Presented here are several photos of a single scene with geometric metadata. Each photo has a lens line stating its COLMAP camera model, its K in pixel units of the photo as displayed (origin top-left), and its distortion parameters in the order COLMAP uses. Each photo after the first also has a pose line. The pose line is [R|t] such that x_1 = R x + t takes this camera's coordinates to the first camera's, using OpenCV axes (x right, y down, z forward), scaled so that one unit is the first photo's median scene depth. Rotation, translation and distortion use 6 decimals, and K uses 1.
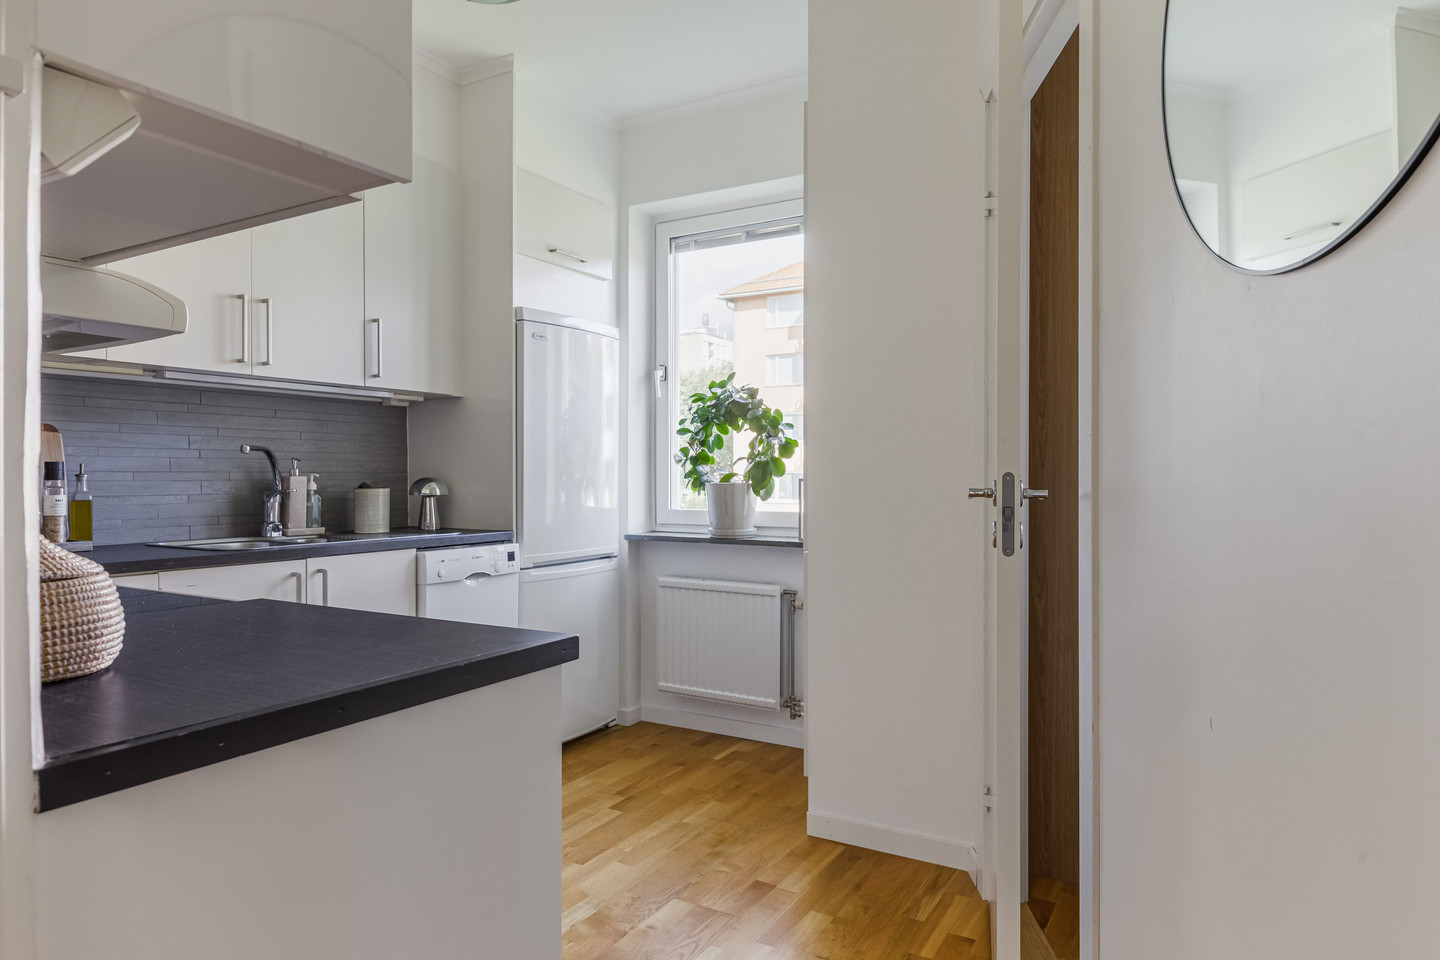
lens RADIAL K [[869.7, 0, 722.5], [0, 869.7, 480.2], [0, 0, 1]] dist [0.002994, 0.000751]
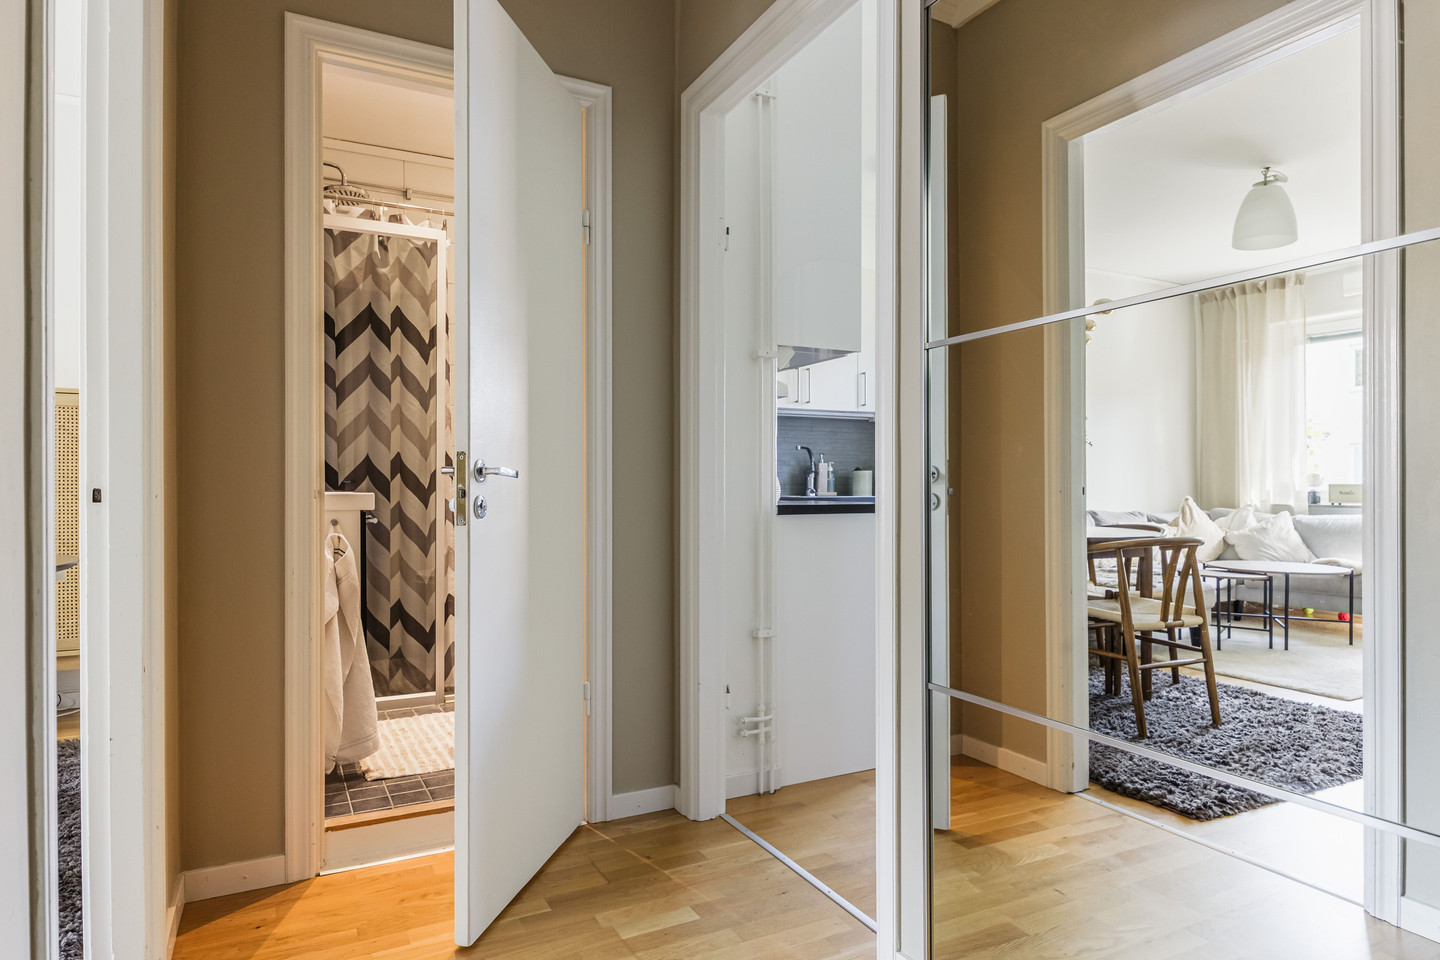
lens RADIAL K [[849.1, 0, 718.4], [0, 849.1, 486.5], [0, 0, 1]] dist [0.001593, 0.000220]
pose [[0.842885, -0.001168, -0.538093, 0.273632], [-0.004965, 0.999938, -0.009948, 0.062598], [0.538071, 0.011057, 0.842827, -0.593721]]
